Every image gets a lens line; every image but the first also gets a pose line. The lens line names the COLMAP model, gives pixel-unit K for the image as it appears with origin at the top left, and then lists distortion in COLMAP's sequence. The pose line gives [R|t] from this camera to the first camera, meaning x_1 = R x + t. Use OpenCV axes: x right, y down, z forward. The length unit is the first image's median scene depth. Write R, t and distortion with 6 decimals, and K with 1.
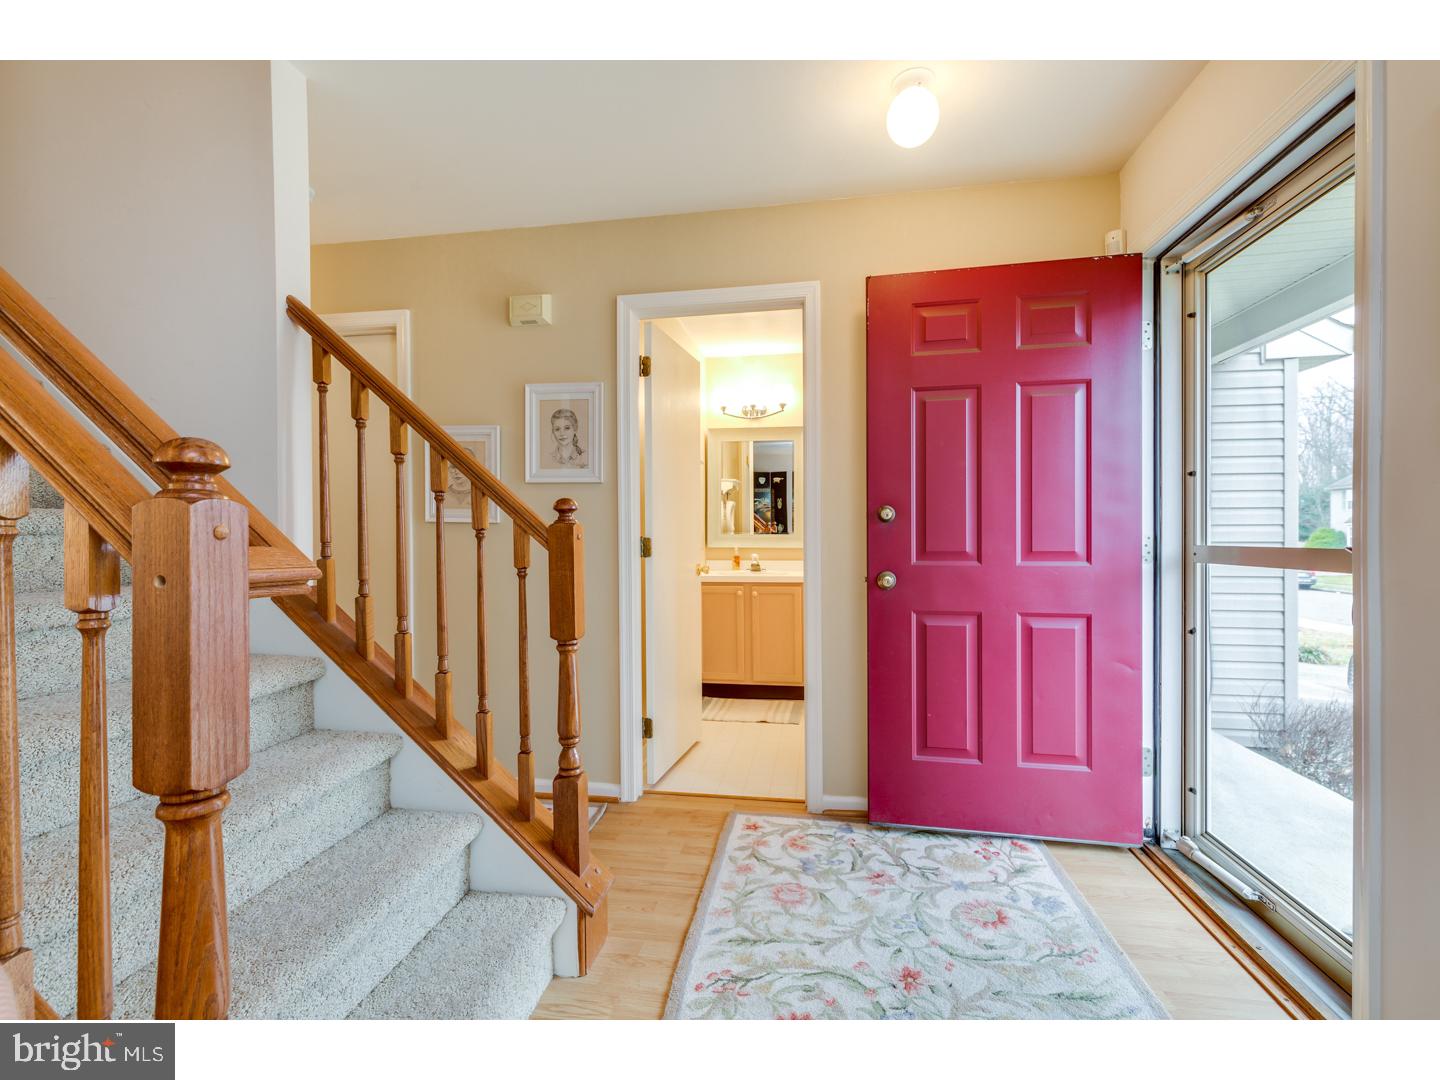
lens RADIAL K [[646.3, 0, 716.8], [0, 646.3, 538.8], [0, 0, 1]] dist [0.002681, -0.000500]
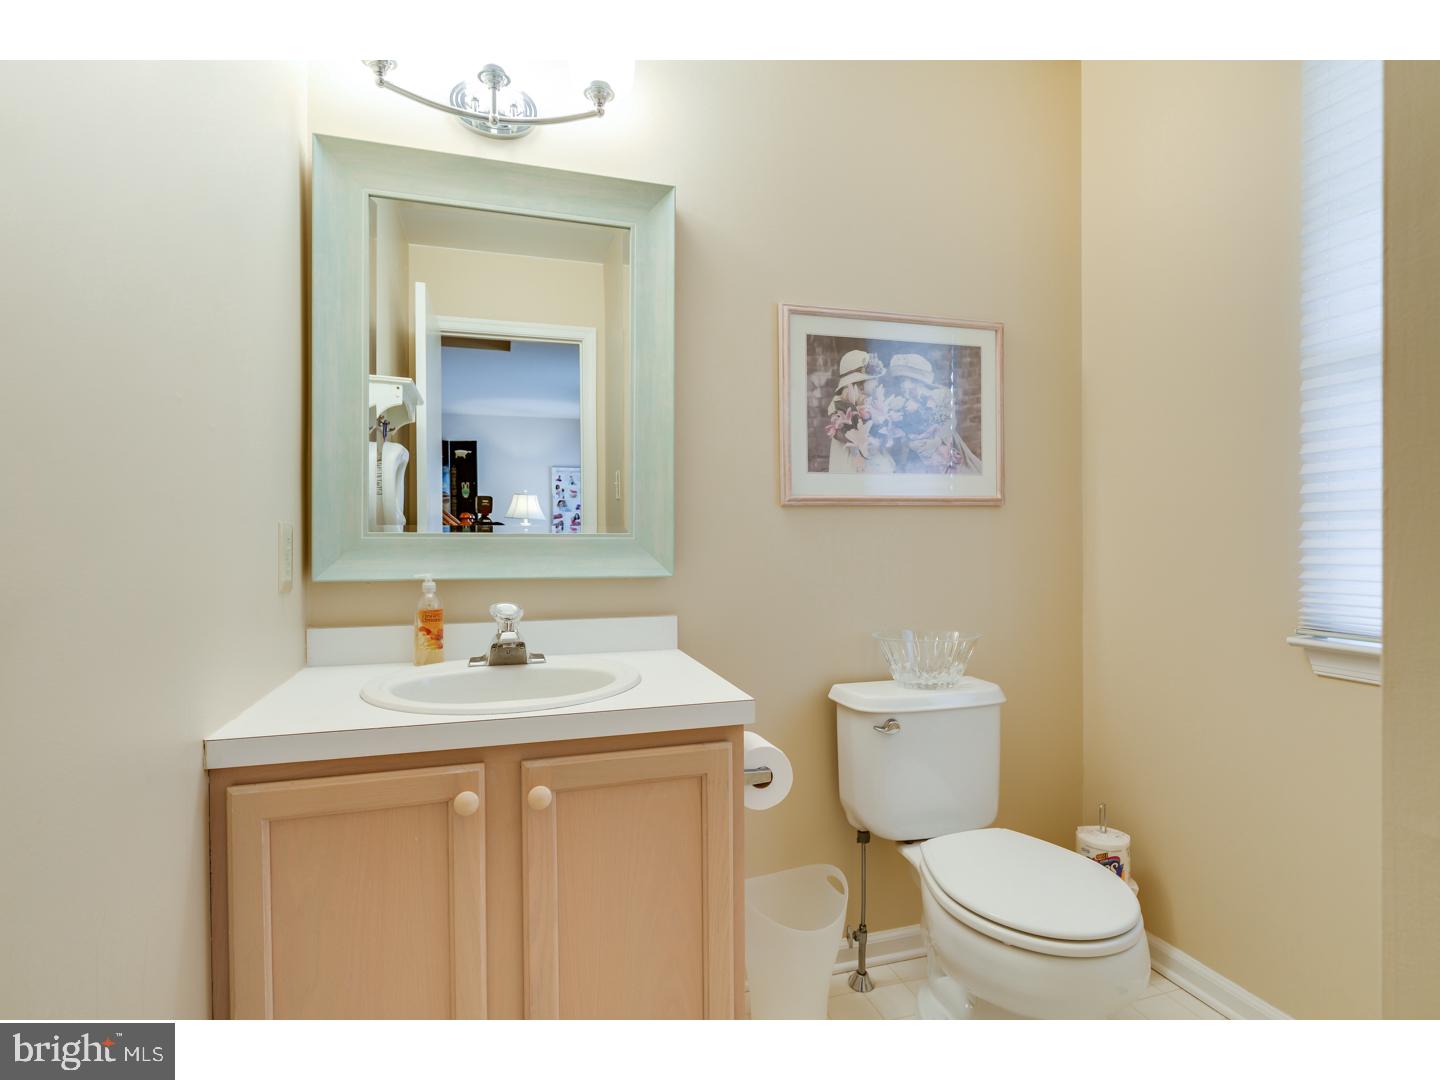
lens RADIAL K [[729.2, 0, 720.0], [0, 729.2, 540.0], [0, 0, 1]] dist [-0.000805, -0.000693]
pose [[0.895444, -0.002333, 0.445169, 0.002732], [0.004976, 0.999976, -0.004769, -0.001313], [-0.445147, 0.006485, 0.895434, 0.658374]]
